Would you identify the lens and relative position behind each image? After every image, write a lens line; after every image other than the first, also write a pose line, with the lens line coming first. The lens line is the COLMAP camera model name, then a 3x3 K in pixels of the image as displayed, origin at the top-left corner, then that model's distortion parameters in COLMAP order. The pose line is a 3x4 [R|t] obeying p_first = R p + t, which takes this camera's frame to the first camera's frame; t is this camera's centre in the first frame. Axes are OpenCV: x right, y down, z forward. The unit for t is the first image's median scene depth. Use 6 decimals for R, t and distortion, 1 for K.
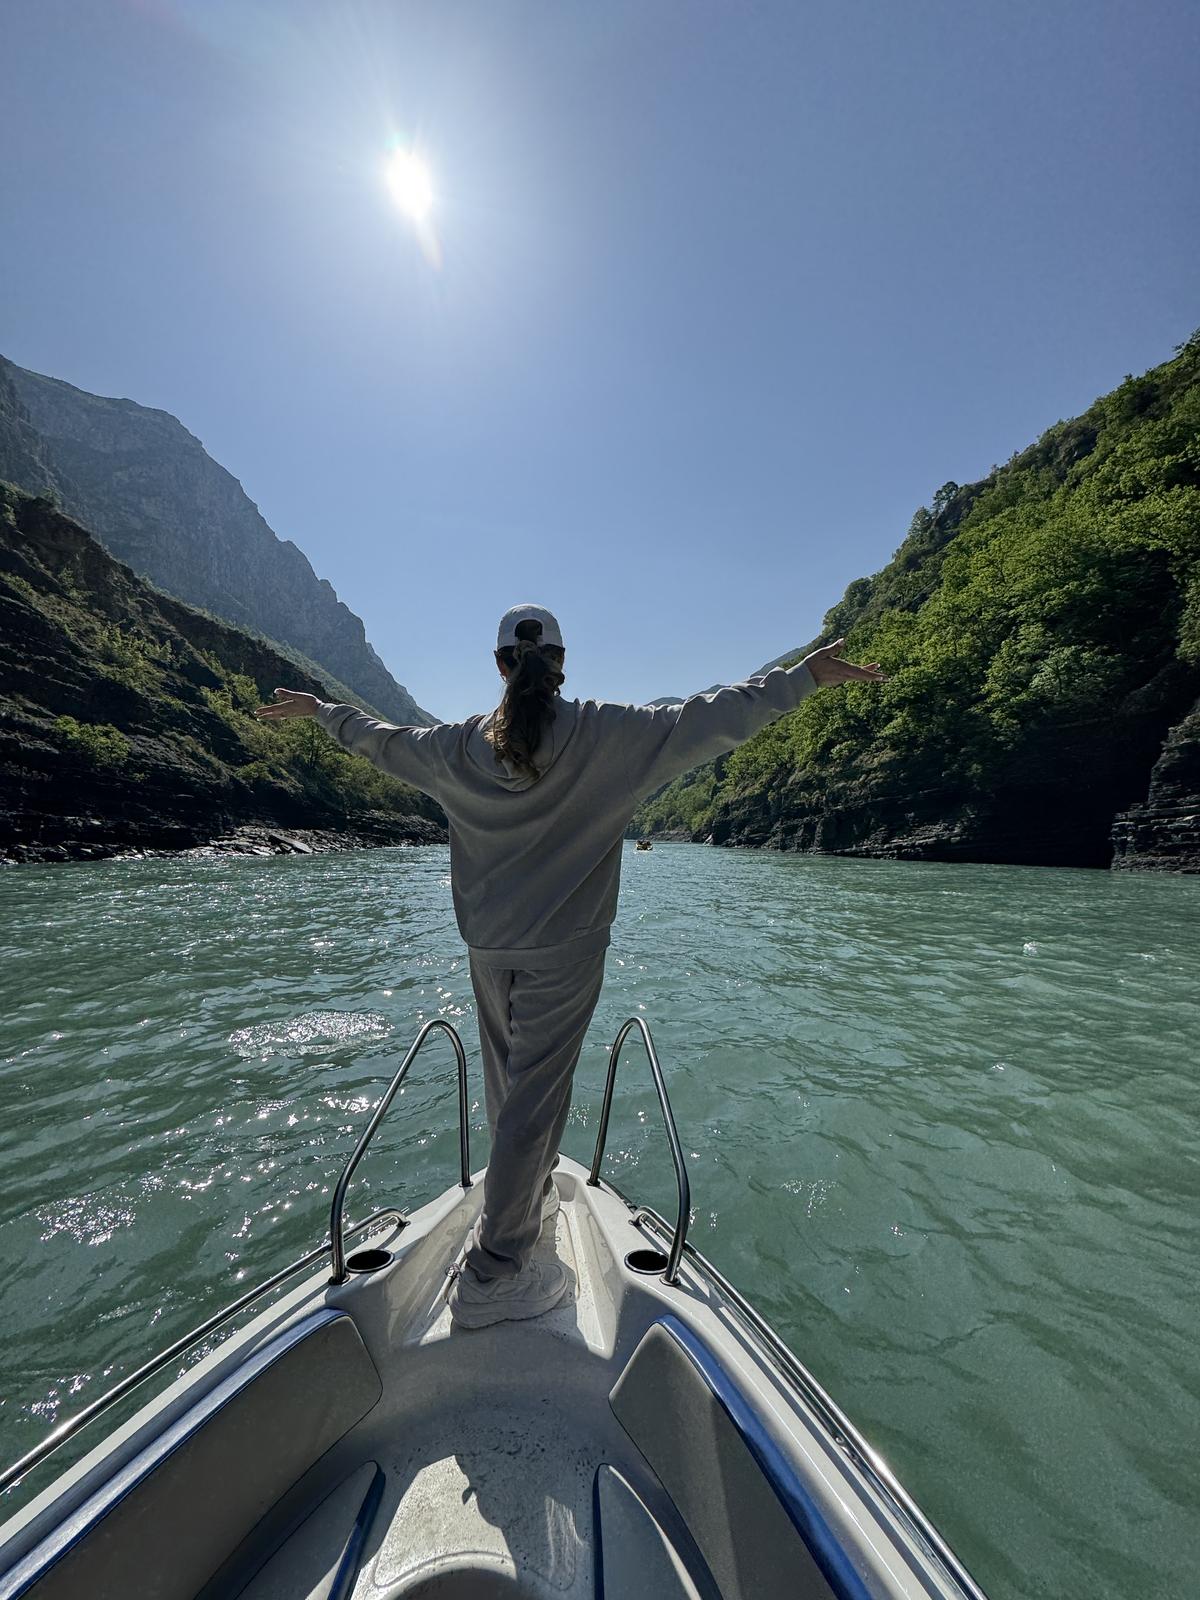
lens RADIAL K [[639.7, 0, 602.3], [0, 639.7, 798.3], [0, 0, 1]] dist [0.000091, -0.000004]
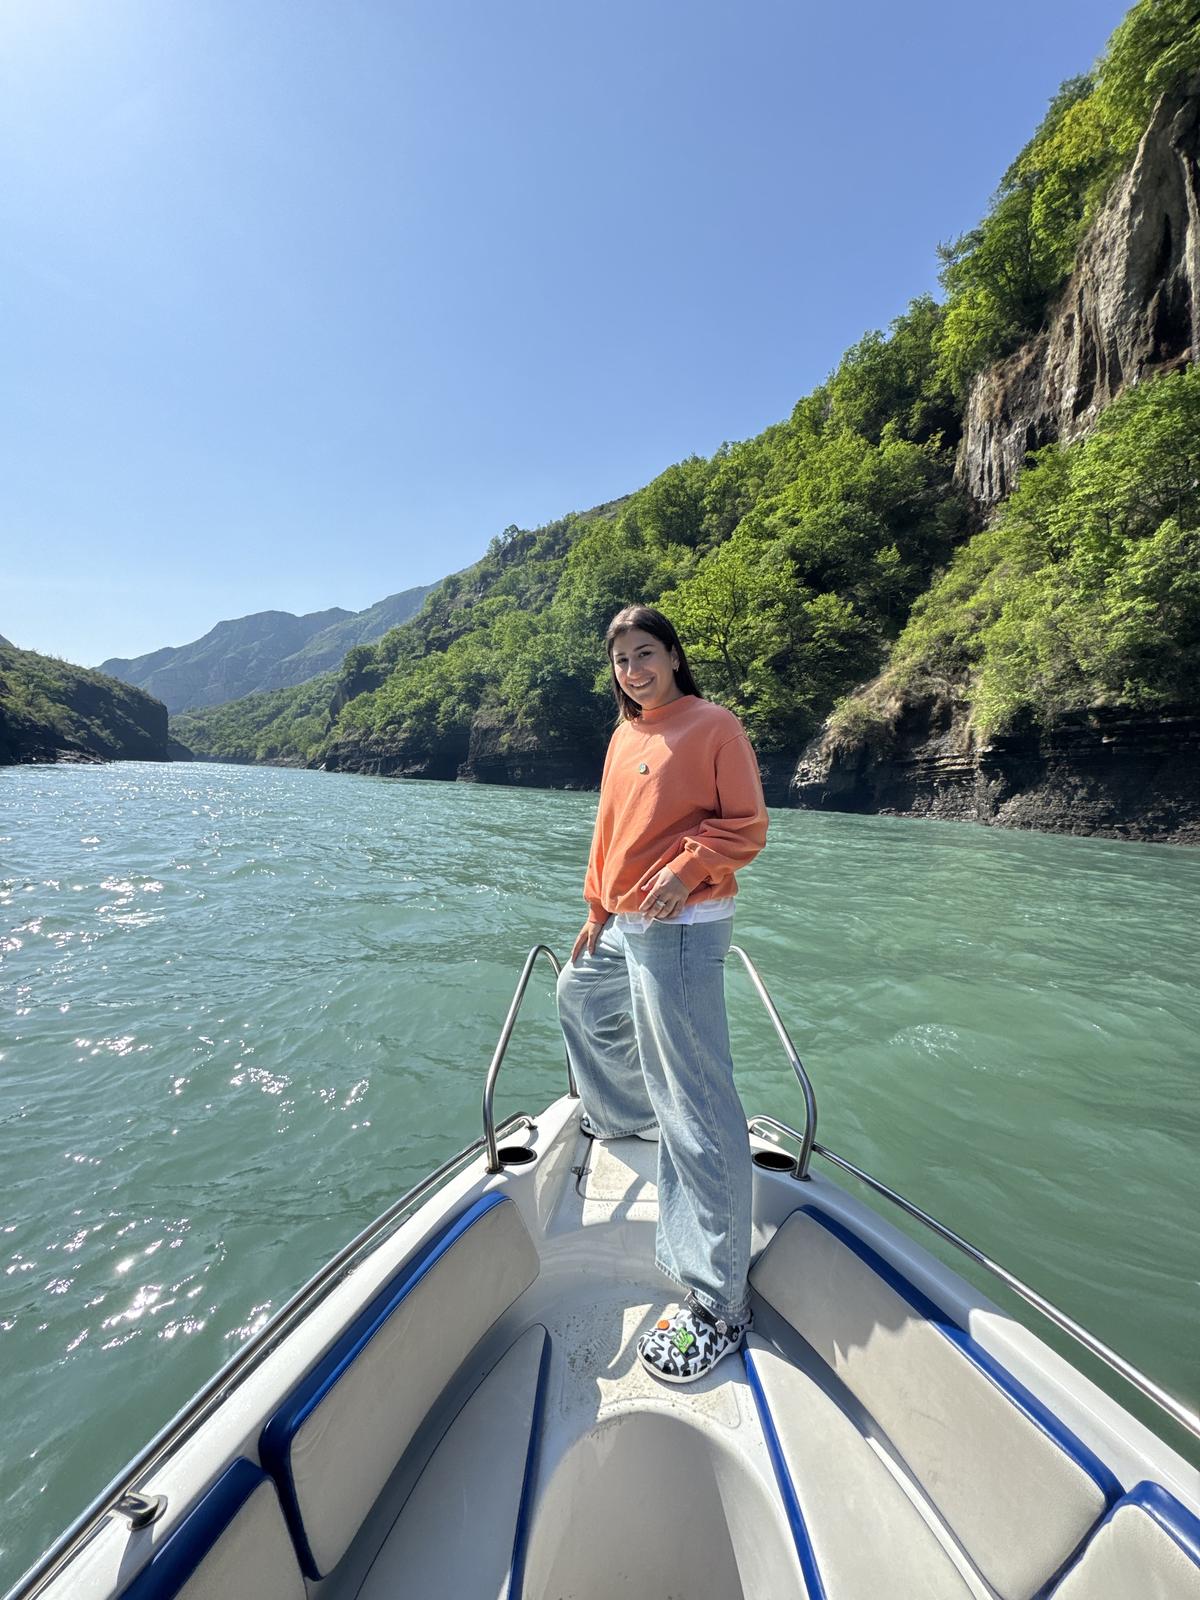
lens RADIAL K [[639.7, 0, 605.9], [0, 639.7, 800.1], [0, 0, 1]] dist [0.000091, -0.000004]
pose [[0.833821, 0.016053, 0.551802, -0.100268], [-0.076114, 0.993373, 0.086115, -0.036586], [-0.546763, -0.113804, 0.829517, -0.584610]]
